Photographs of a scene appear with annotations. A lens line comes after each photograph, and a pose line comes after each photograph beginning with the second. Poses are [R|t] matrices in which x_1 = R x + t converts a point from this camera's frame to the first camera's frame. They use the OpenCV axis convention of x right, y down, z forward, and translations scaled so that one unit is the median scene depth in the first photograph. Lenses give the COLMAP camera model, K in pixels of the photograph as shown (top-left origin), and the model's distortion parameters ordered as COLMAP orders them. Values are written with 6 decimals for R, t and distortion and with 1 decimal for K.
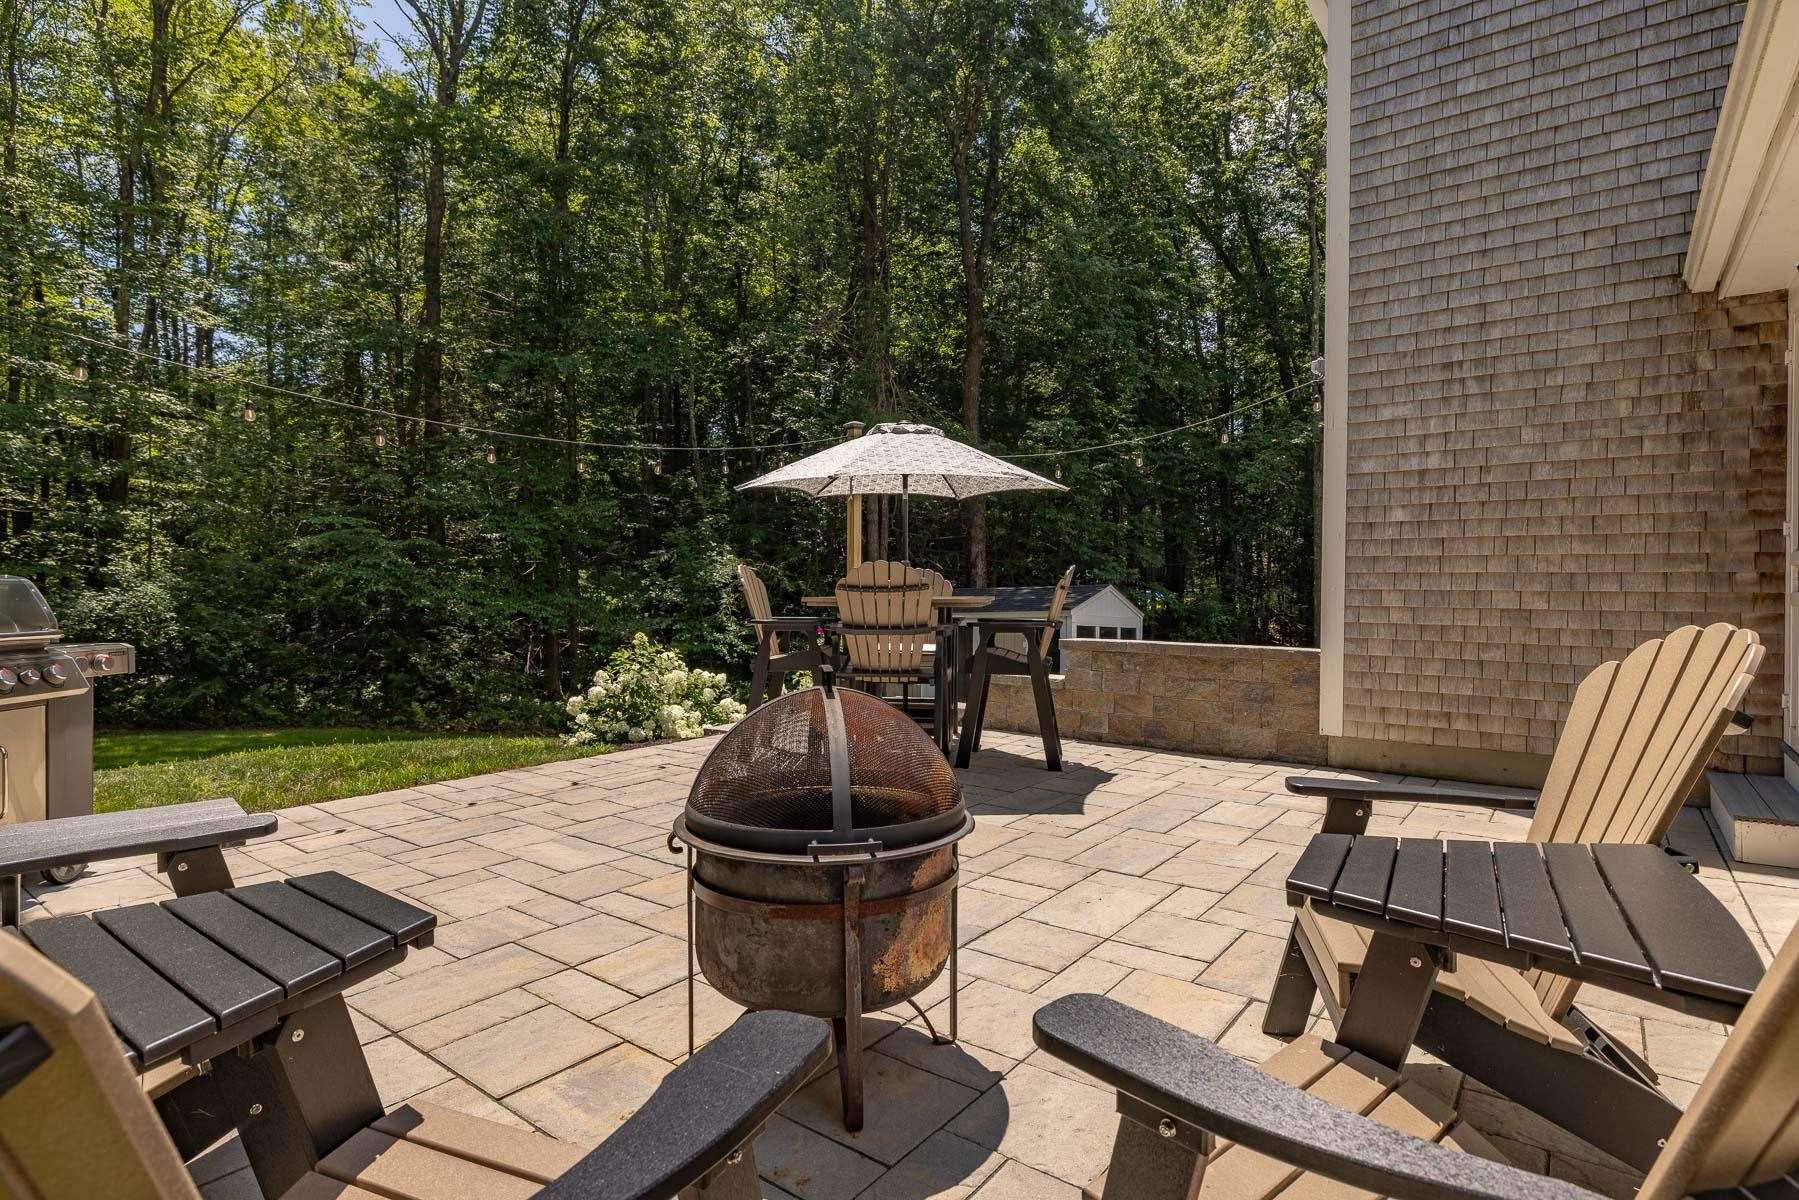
lens RADIAL K [[911.2, 0, 901.9], [0, 911.2, 589.8], [0, 0, 1]] dist [0.002534, 0.000810]
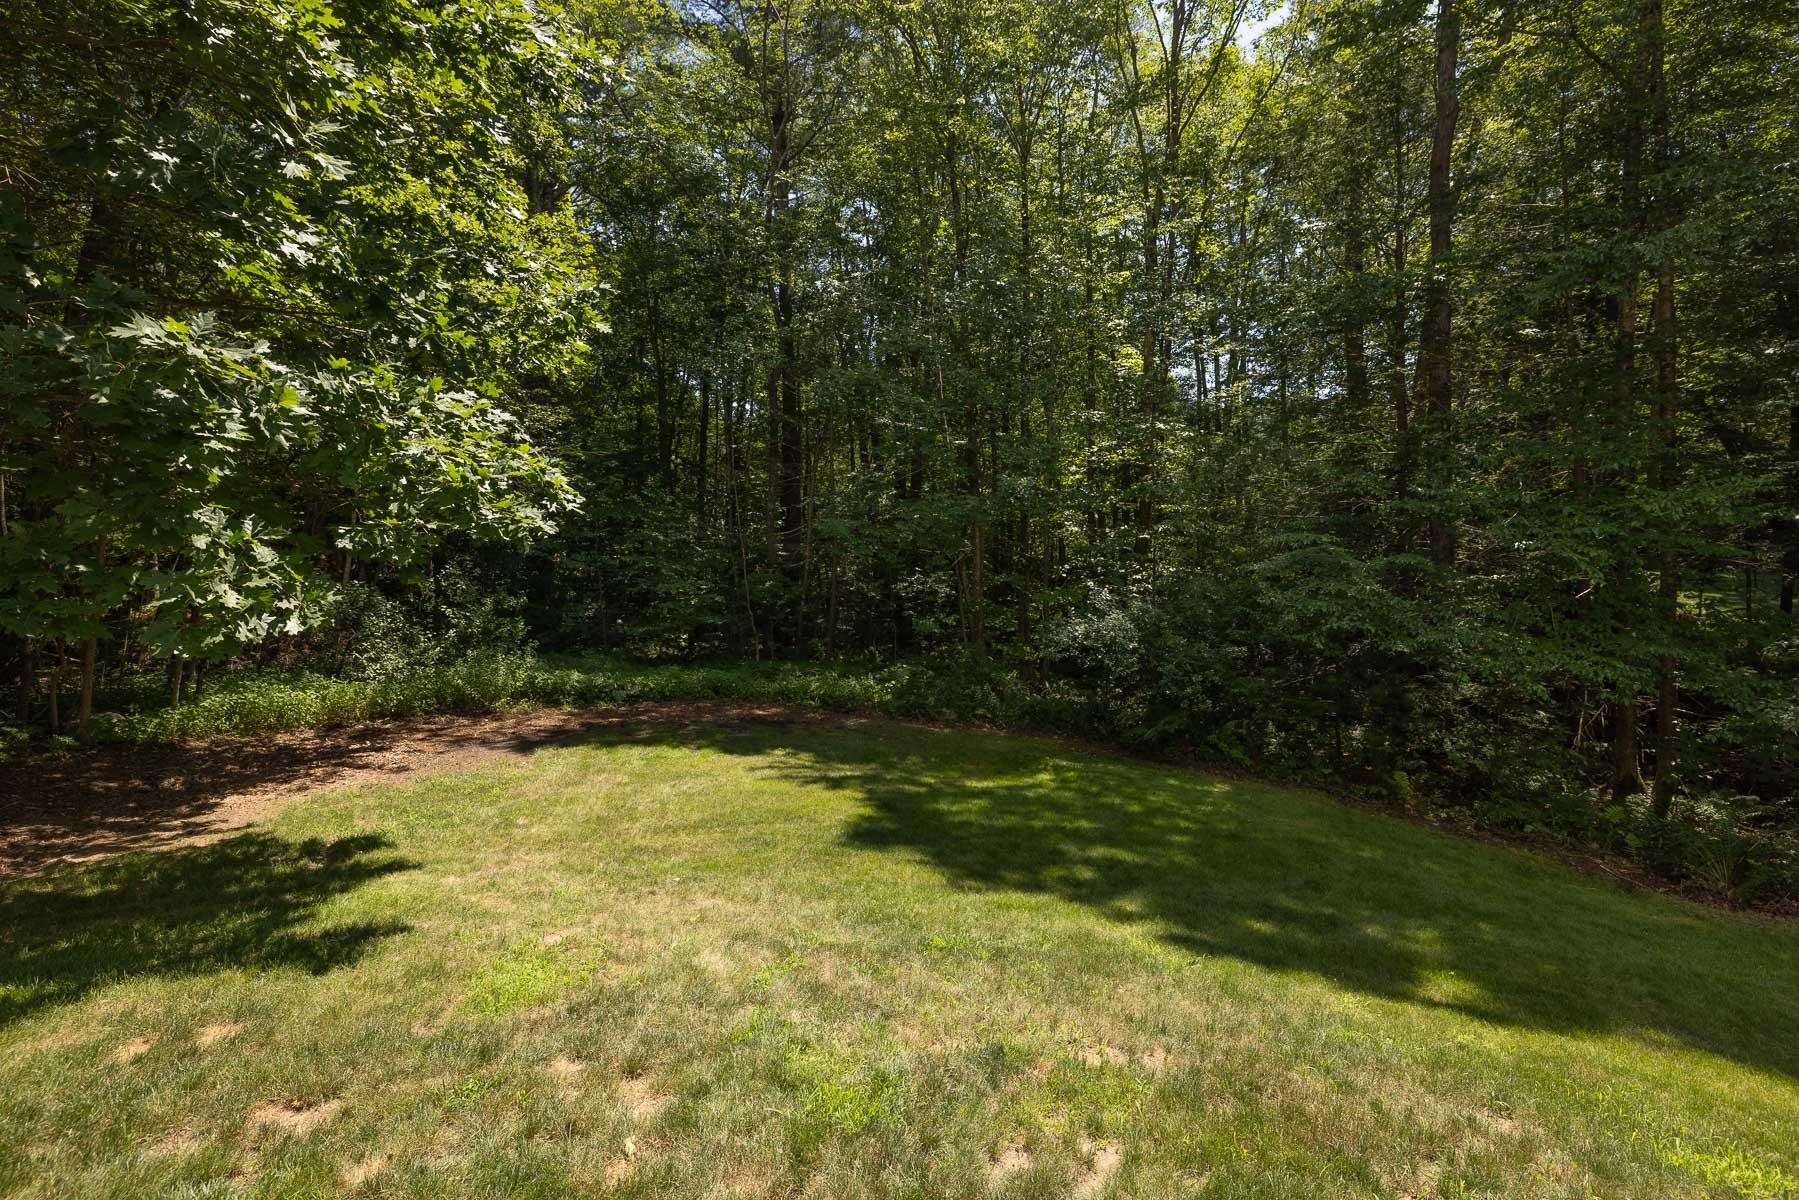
lens RADIAL K [[838.7, 0, 892.9], [0, 838.7, 595.3], [0, 0, 1]] dist [0.004381, 0.000423]
pose [[0.465592, 0.010424, -0.884938, -0.115156], [-0.000962, 0.999936, 0.011273, -0.030925], [0.884999, -0.004397, 0.465573, 0.306981]]
